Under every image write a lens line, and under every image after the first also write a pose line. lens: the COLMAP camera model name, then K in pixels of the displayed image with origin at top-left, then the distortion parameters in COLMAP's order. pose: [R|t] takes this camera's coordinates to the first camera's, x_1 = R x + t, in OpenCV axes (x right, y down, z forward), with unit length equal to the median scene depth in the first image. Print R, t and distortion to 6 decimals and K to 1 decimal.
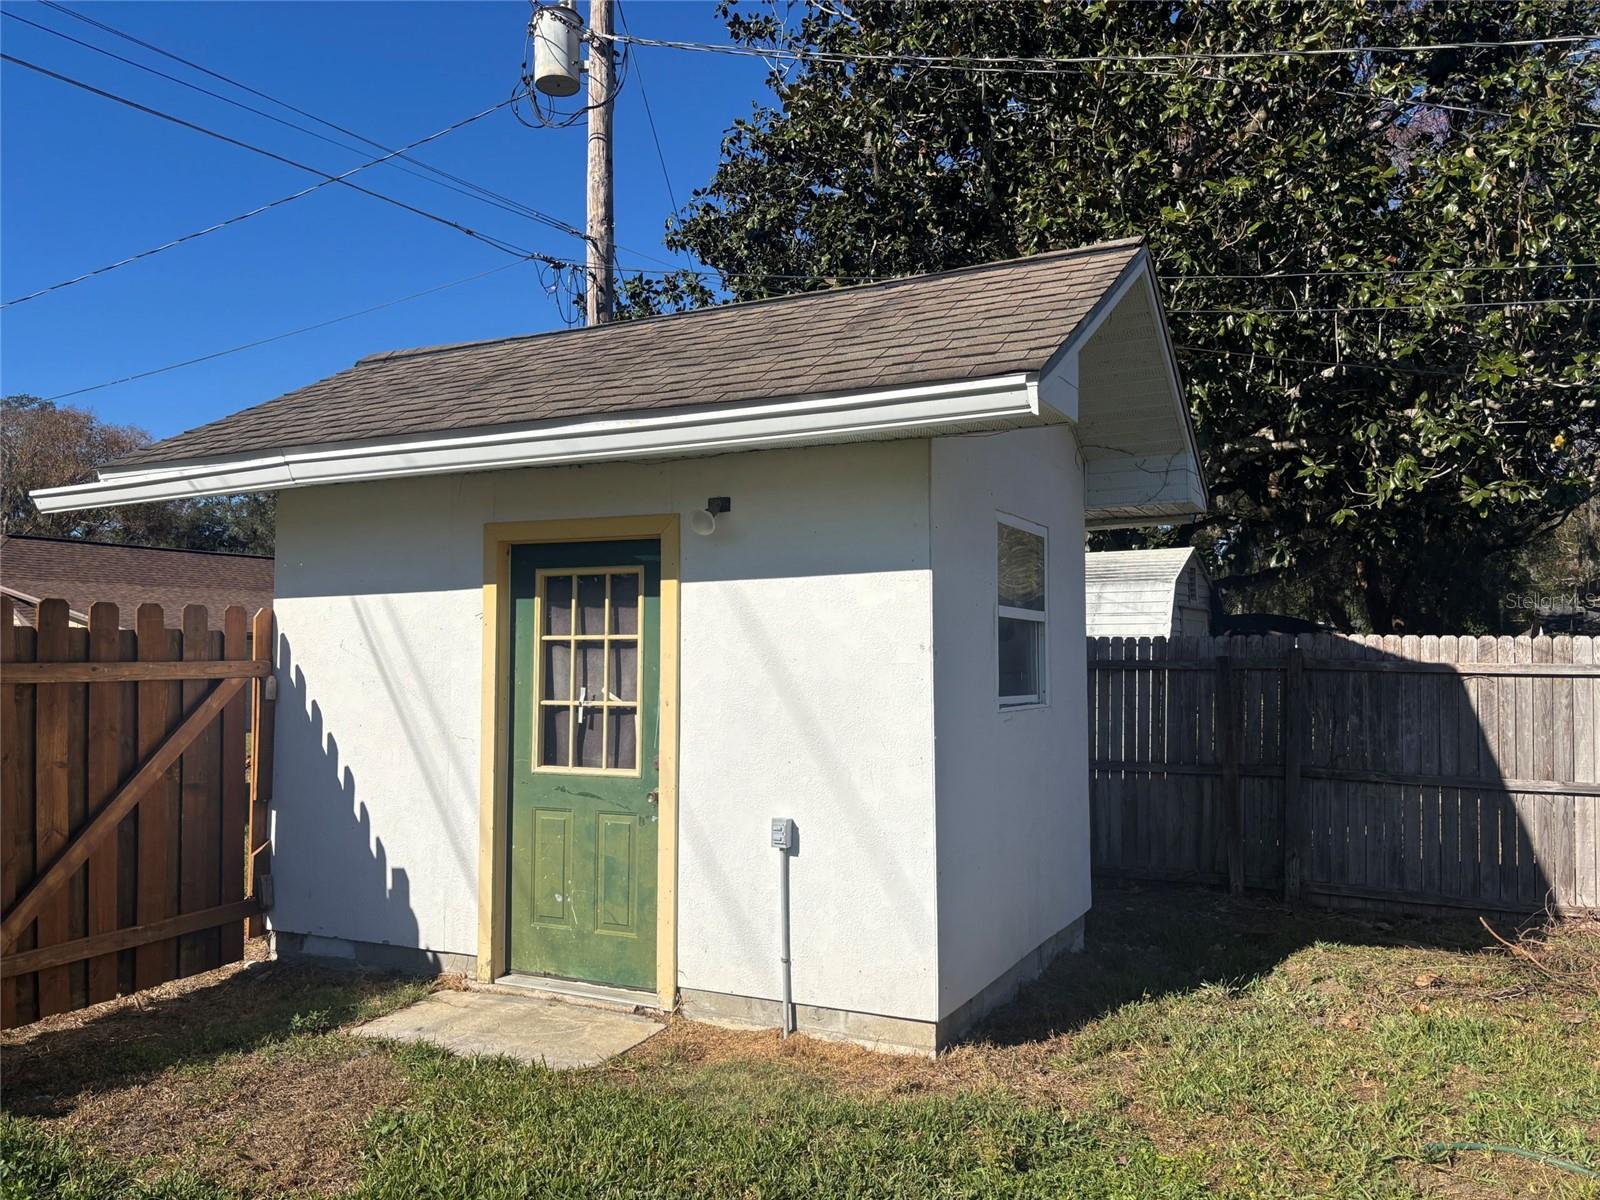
lens RADIAL K [[1226.5, 0, 800.0], [0, 1226.5, 600.0], [0, 0, 1]] dist [0.035640, -0.000038]
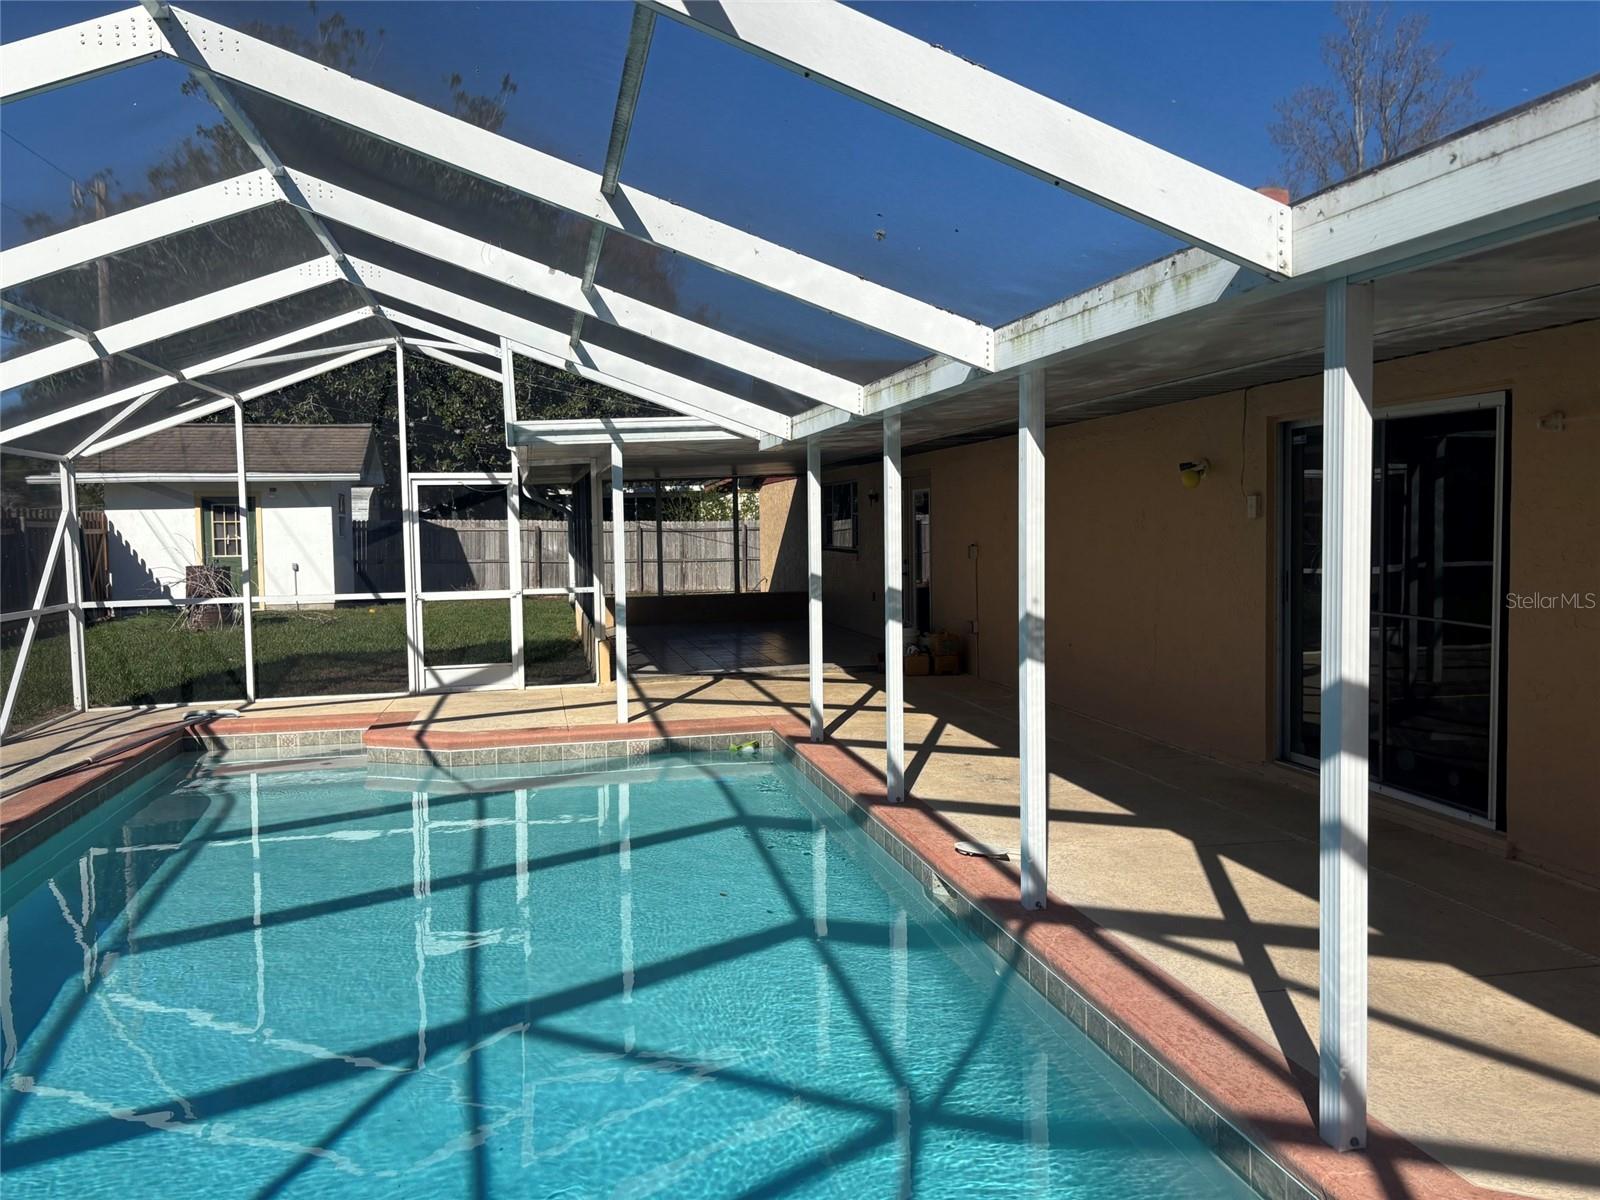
lens RADIAL K [[1190.4, 0, 800.0], [0, 1190.4, 600.0], [0, 0, 1]] dist [0.060286, -0.092086]
pose [[0.776703, -0.044176, 0.628316, -1.102003], [-0.019248, 0.995407, 0.093780, -0.107503], [-0.629573, -0.084933, 0.772285, -2.898088]]
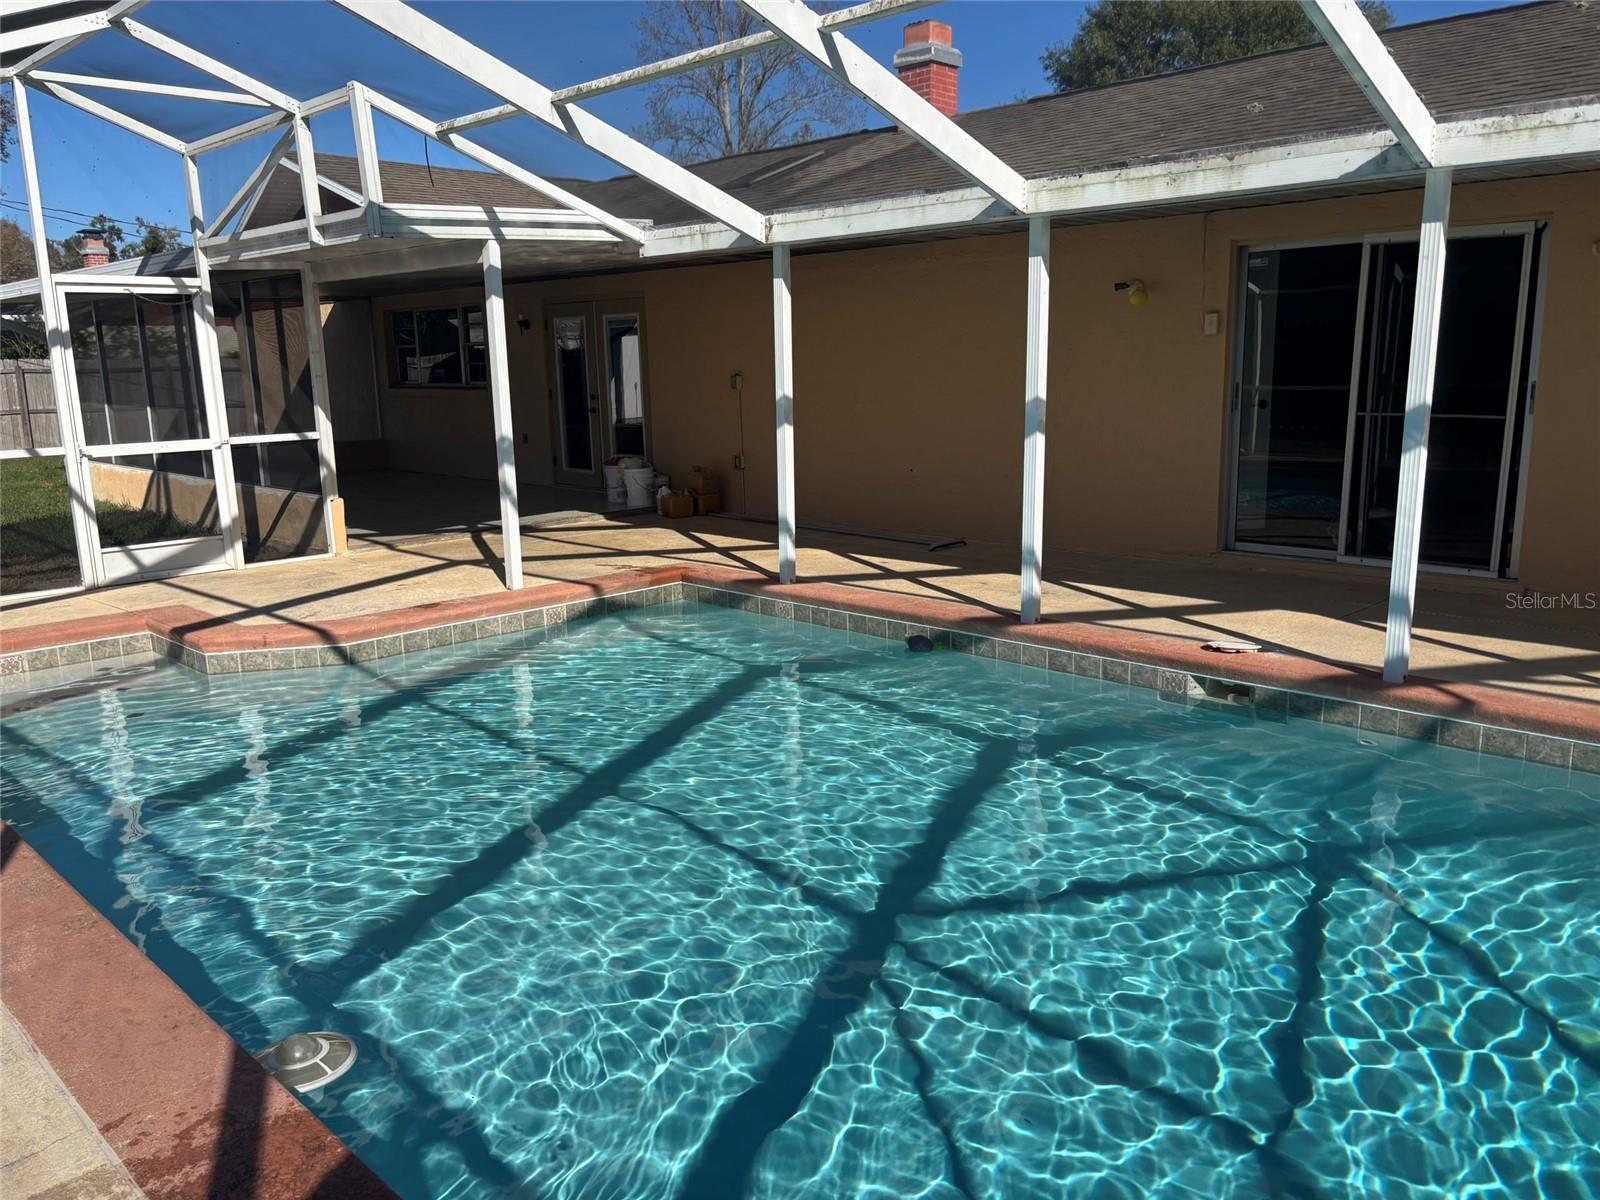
lens RADIAL K [[1235.3, 0, 795.4], [0, 1235.3, 628.8], [0, 0, 1]] dist [0.009483, -0.000762]
pose [[0.314692, -0.201571, 0.927544, -1.450621], [-0.024973, 0.975095, 0.220377, -0.060444], [-0.948865, -0.092515, 0.301821, -2.287370]]
